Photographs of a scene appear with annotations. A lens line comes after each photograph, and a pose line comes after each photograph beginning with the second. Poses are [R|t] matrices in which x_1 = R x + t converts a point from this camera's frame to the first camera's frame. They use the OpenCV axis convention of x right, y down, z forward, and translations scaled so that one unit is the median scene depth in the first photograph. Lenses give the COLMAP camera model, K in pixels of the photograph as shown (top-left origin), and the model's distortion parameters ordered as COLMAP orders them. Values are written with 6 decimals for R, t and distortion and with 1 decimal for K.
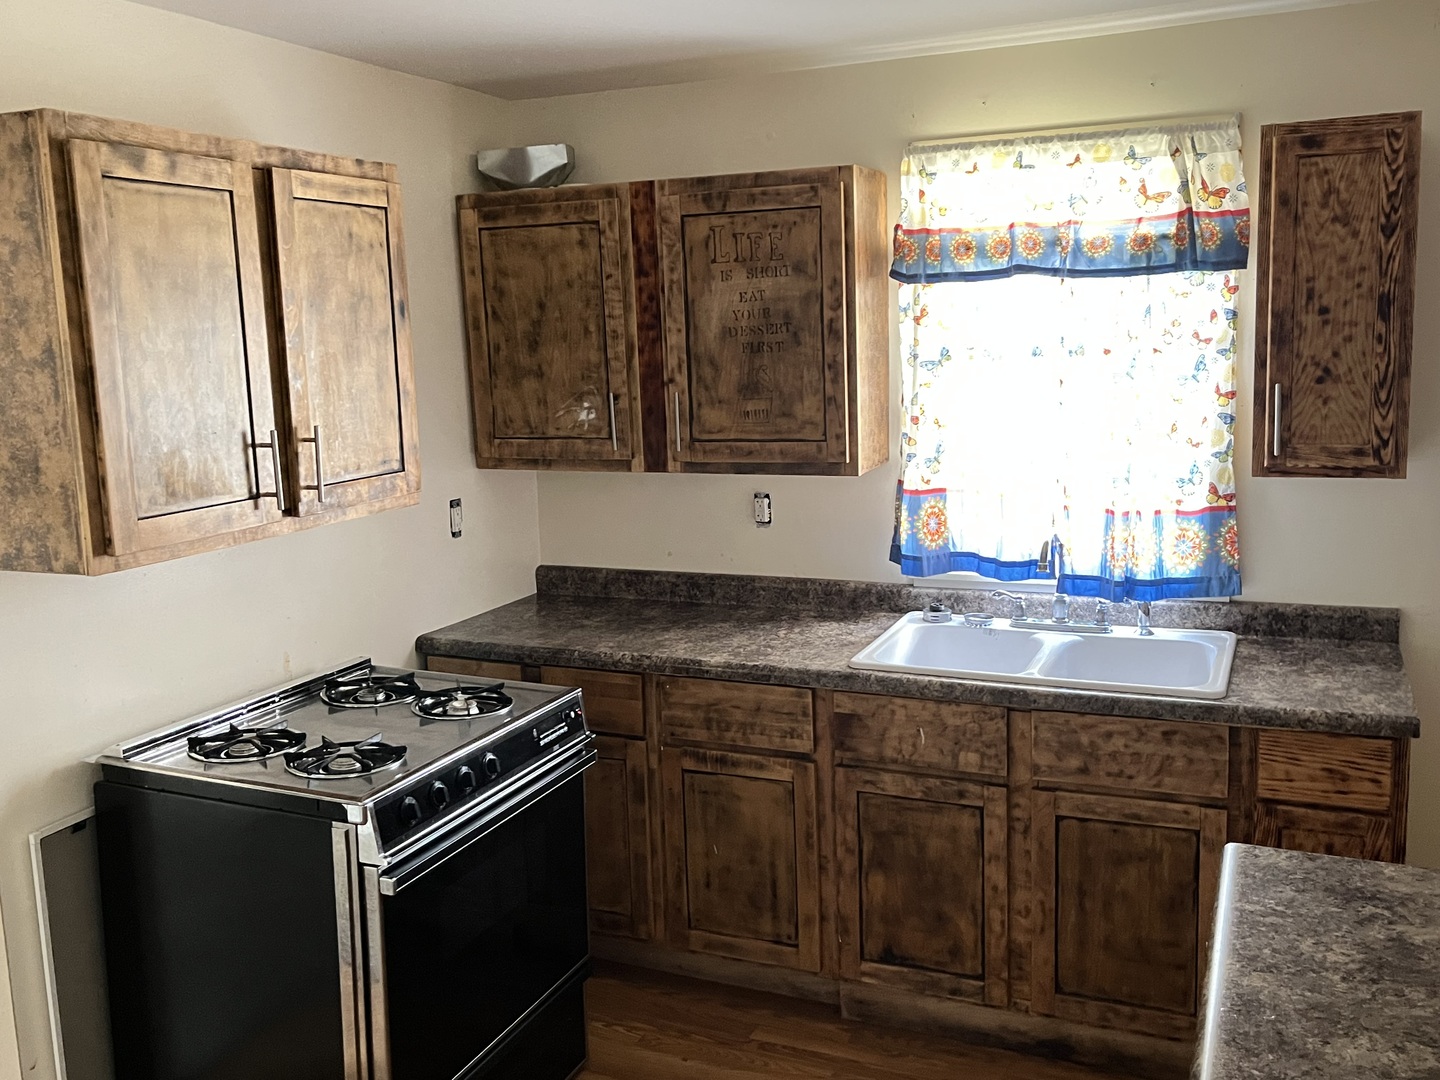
lens RADIAL K [[1331.3, 0, 724.0], [0, 1331.3, 511.8], [0, 0, 1]] dist [0.038324, 0.000000]
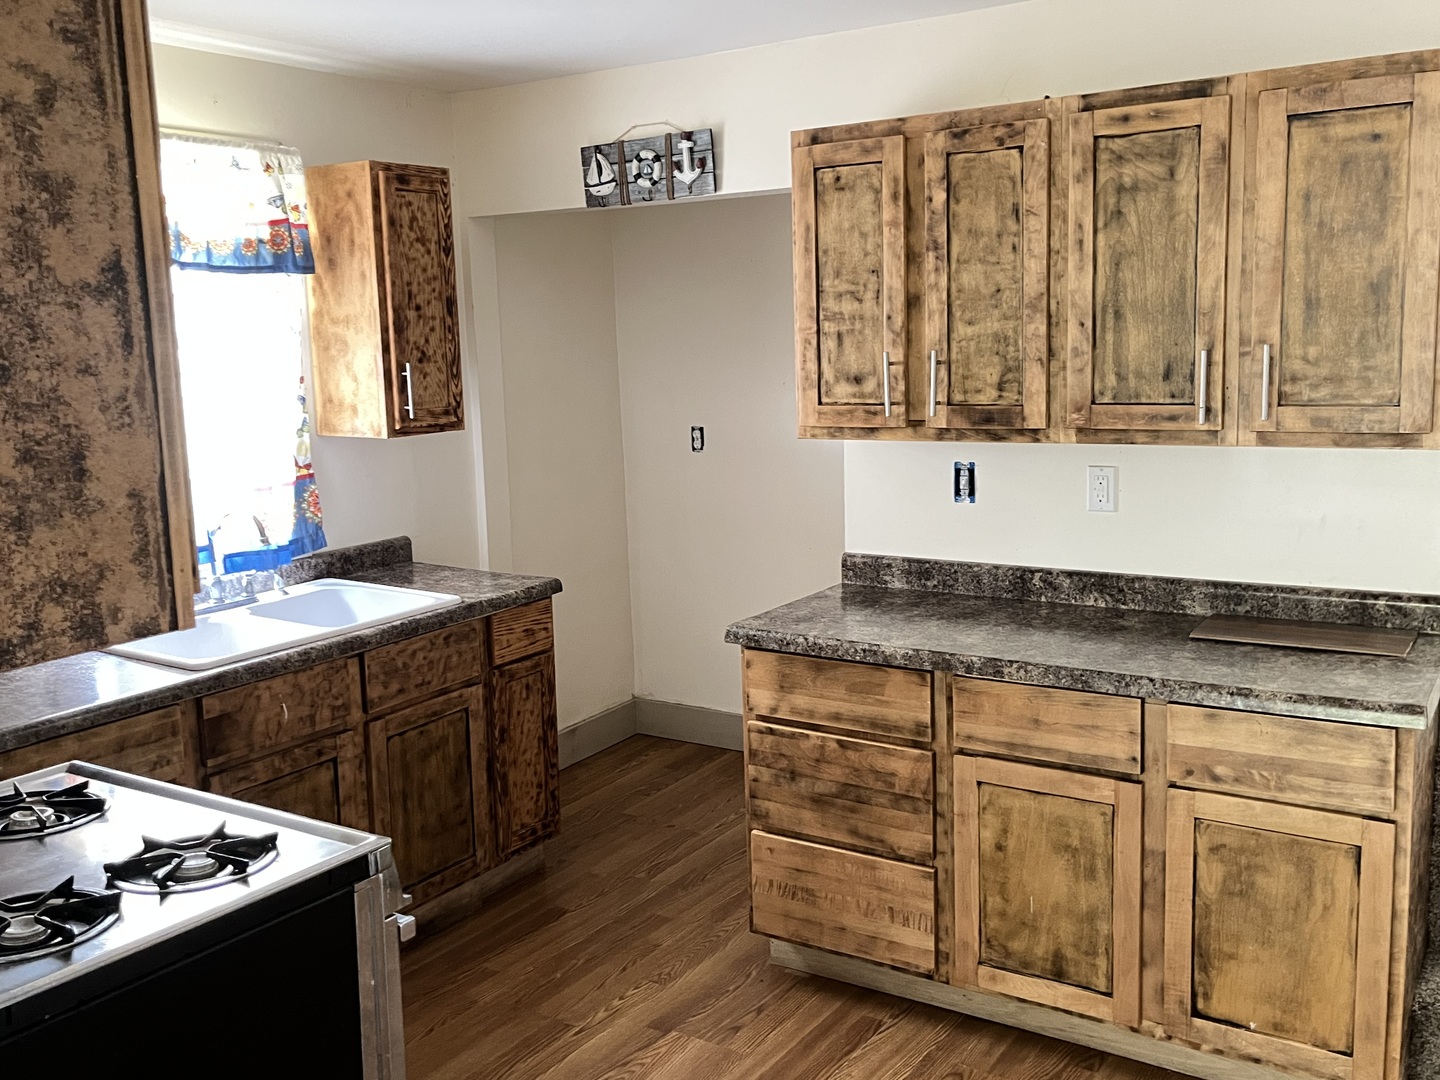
lens RADIAL K [[1331.3, 0, 697.0], [0, 1331.3, 510.1], [0, 0, 1]] dist [0.038324, 0.000000]
pose [[0.184406, -0.110906, 0.976573, -0.824396], [0.160323, 0.983699, 0.081441, -0.016249], [-0.969686, 0.141548, 0.199180, 0.502463]]
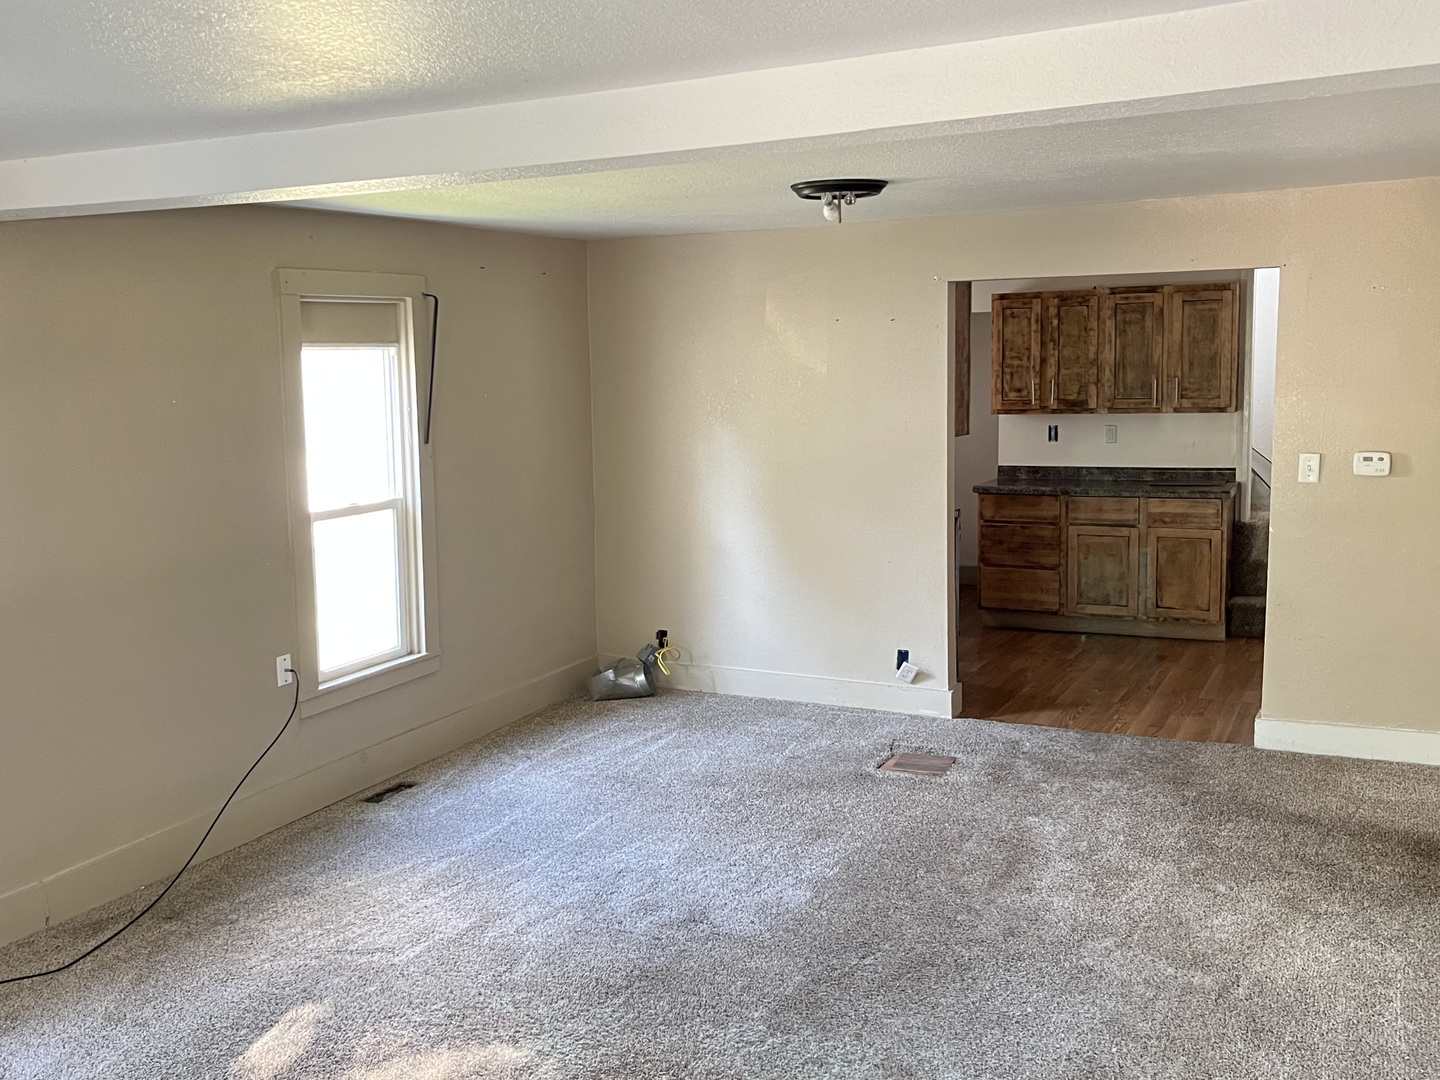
lens RADIAL K [[1331.3, 0, 695.6], [0, 1331.3, 505.4], [0, 0, 1]] dist [0.038324, 0.000000]
pose [[0.061842, -0.072850, 0.995424, -2.592430], [0.153905, 0.986100, 0.062606, -0.054094], [-0.986148, 0.149329, 0.072194, 1.087694]]
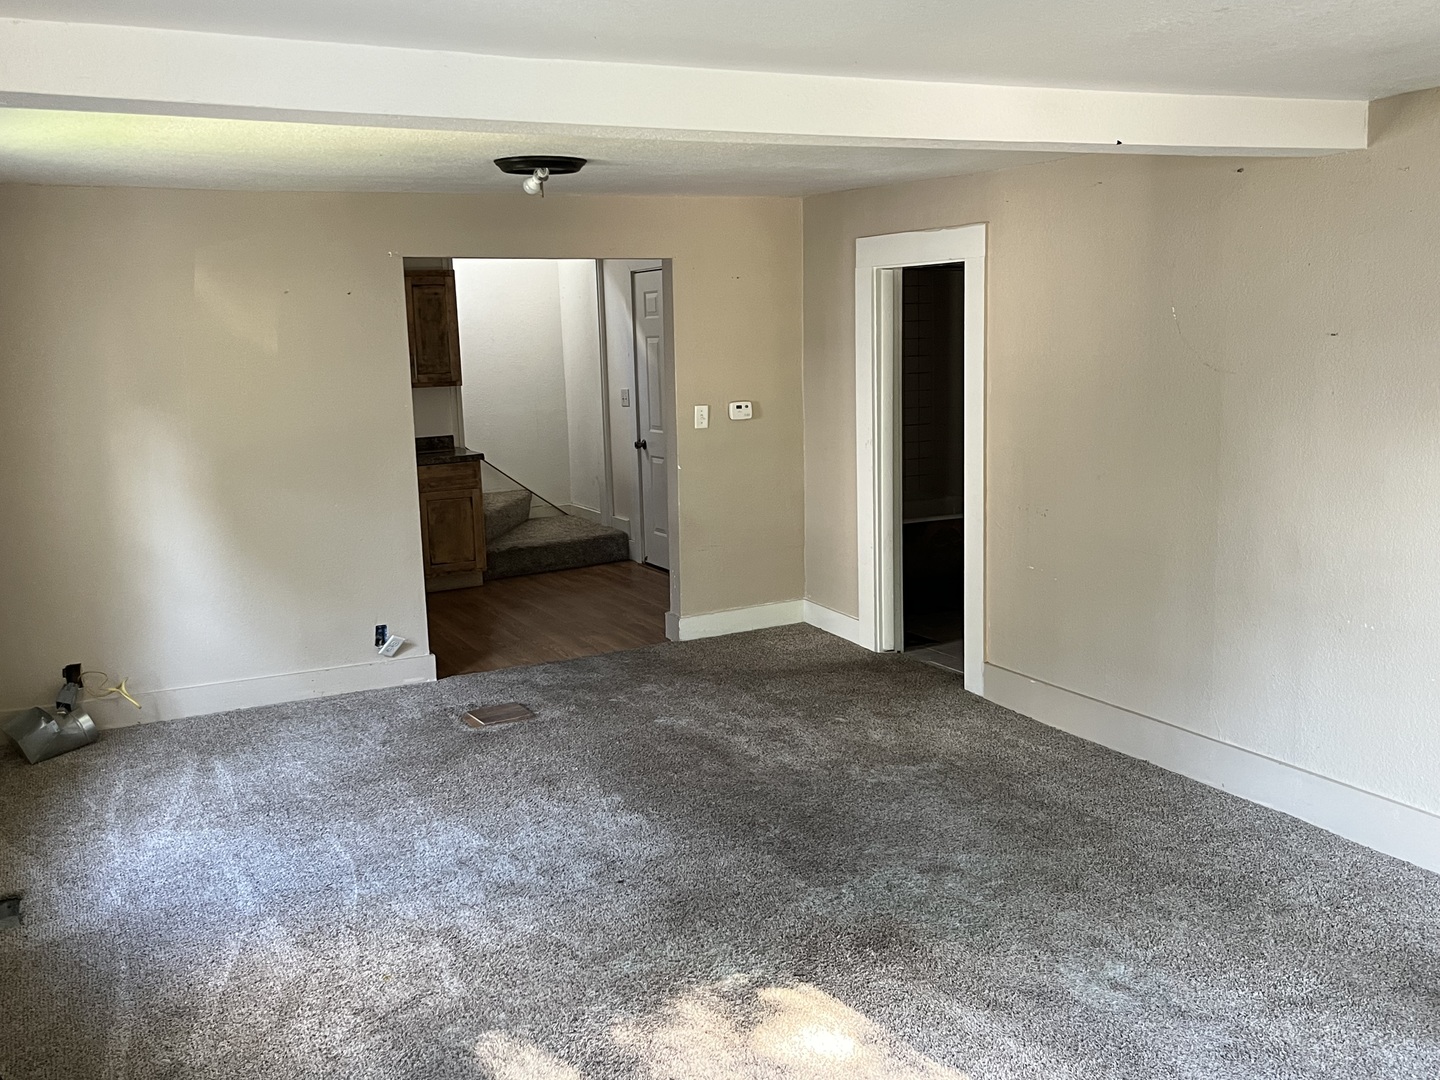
lens RADIAL K [[1331.3, 0, 711.2], [0, 1331.3, 547.9], [0, 0, 1]] dist [0.038324, 0.000000]
pose [[-0.763293, -0.050004, 0.644115, -2.251064], [0.143674, 0.958895, 0.244699, -0.209215], [-0.629874, 0.279319, -0.724734, 2.128799]]
